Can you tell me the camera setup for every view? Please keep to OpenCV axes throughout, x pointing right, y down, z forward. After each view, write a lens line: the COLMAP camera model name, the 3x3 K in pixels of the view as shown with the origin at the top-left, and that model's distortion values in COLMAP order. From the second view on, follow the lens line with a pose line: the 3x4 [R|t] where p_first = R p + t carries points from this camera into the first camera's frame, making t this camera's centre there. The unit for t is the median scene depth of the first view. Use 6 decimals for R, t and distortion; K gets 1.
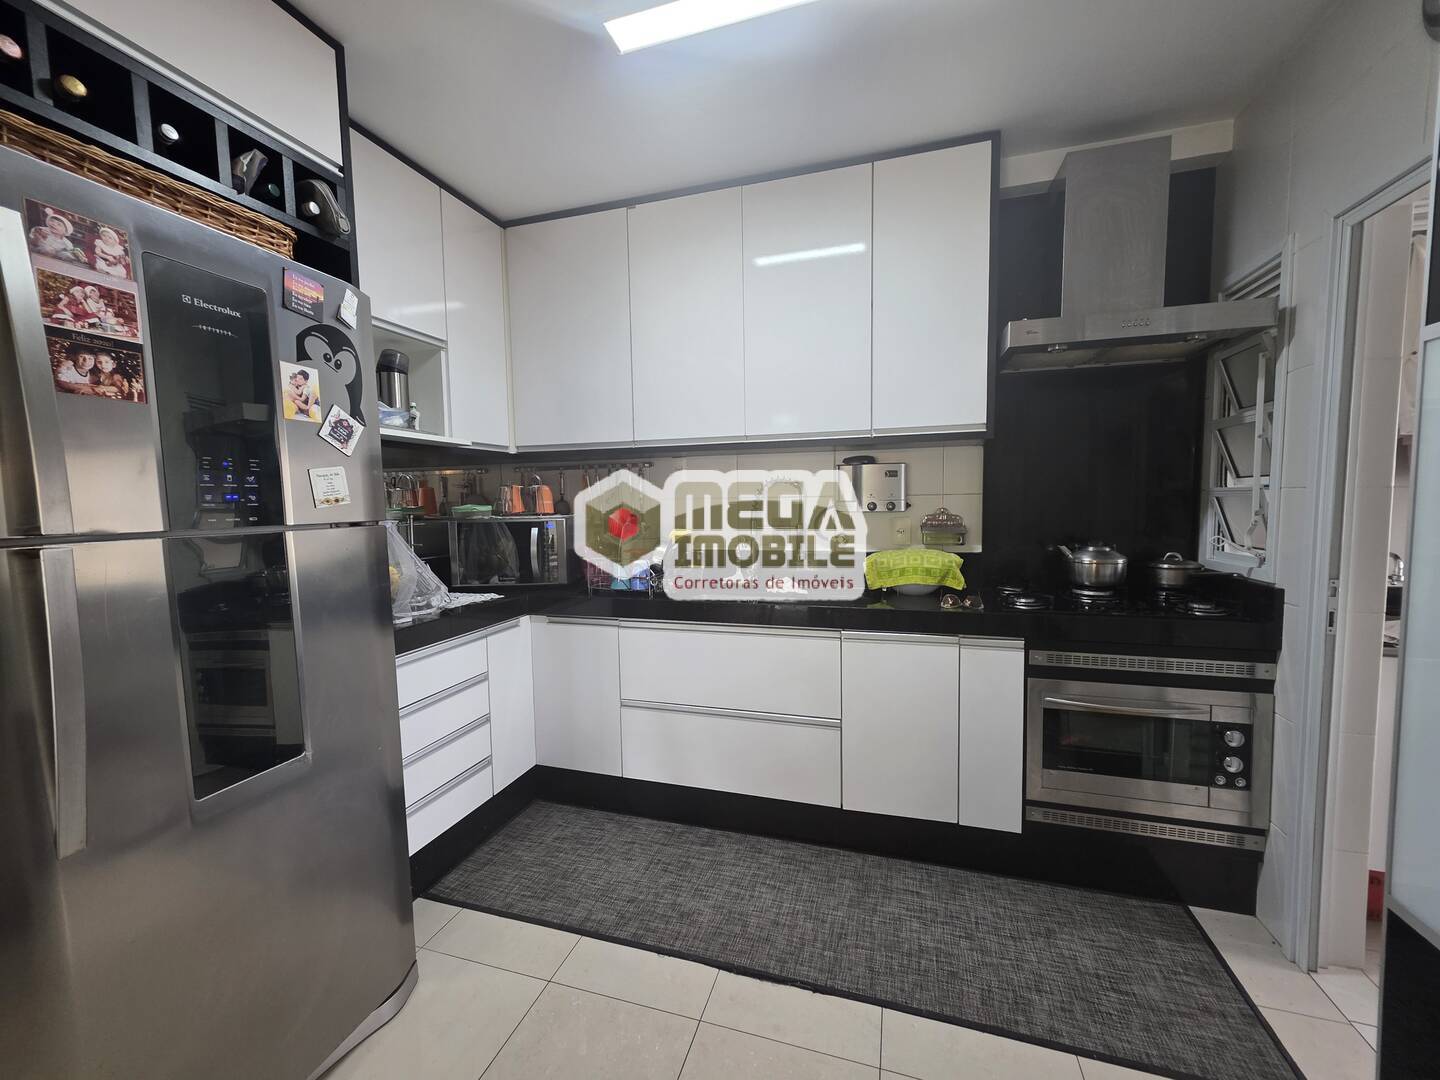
lens RADIAL K [[573.7, 0, 721.3], [0, 573.7, 542.0], [0, 0, 1]] dist [0.003086, 0.000207]
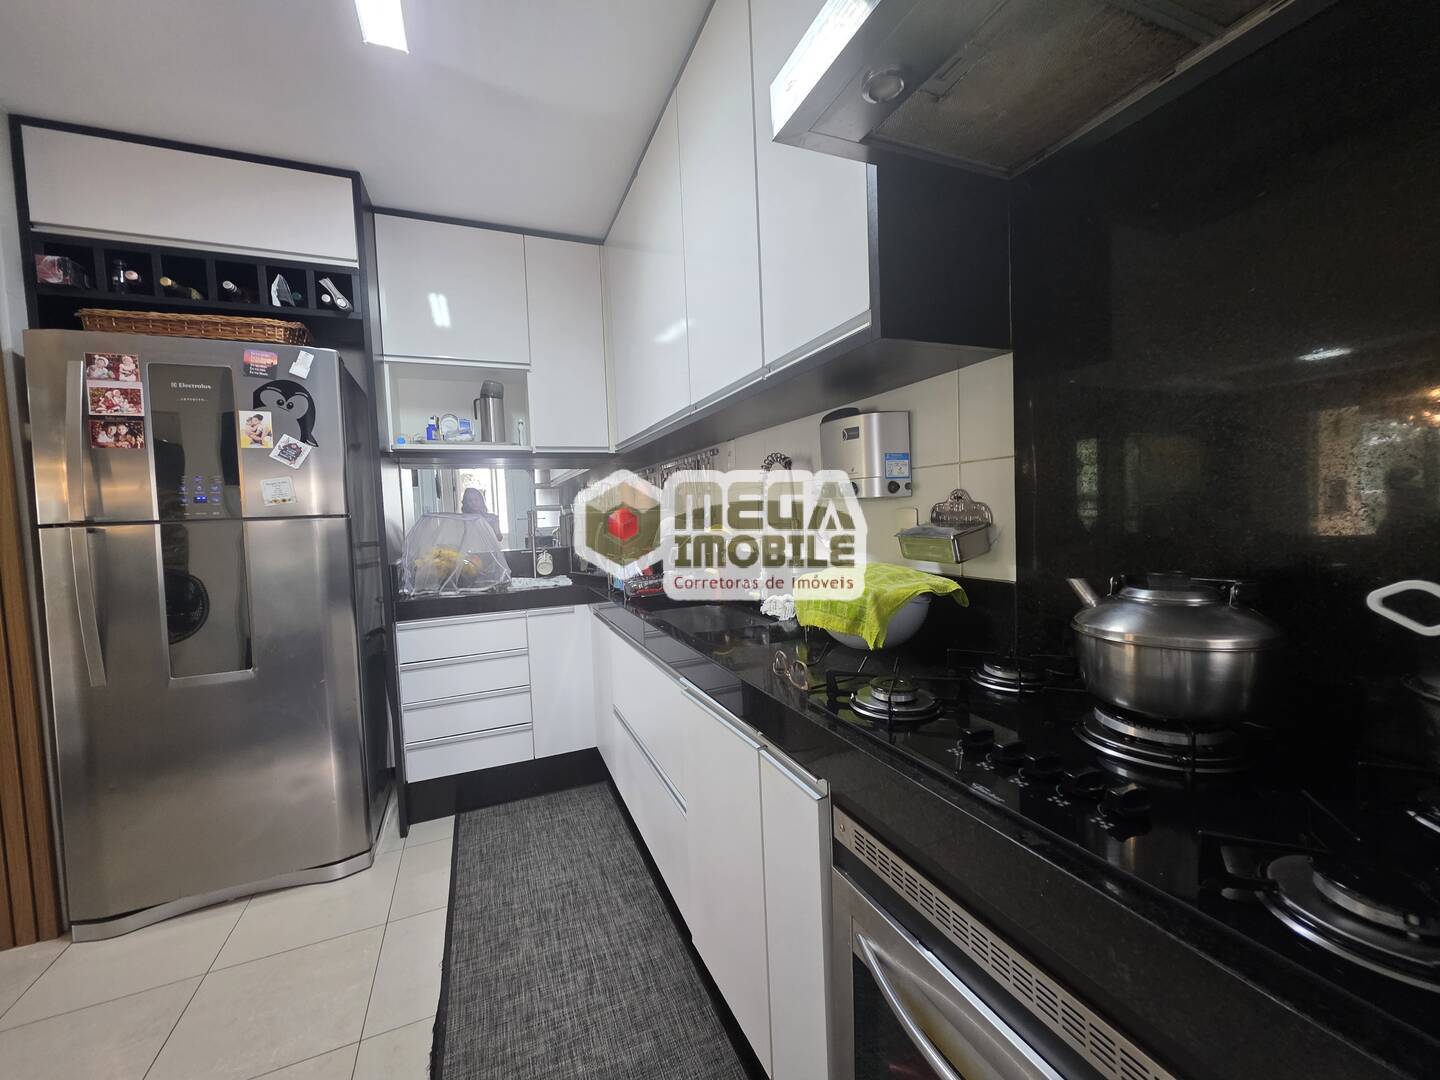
lens RADIAL K [[573.7, 0, 722.1], [0, 573.7, 538.8], [0, 0, 1]] dist [0.003086, 0.000207]
pose [[0.646903, 0.030126, -0.761977, 0.980901], [-0.029489, 0.999460, 0.014480, -0.025482], [0.762002, 0.013103, 0.647442, 0.775668]]
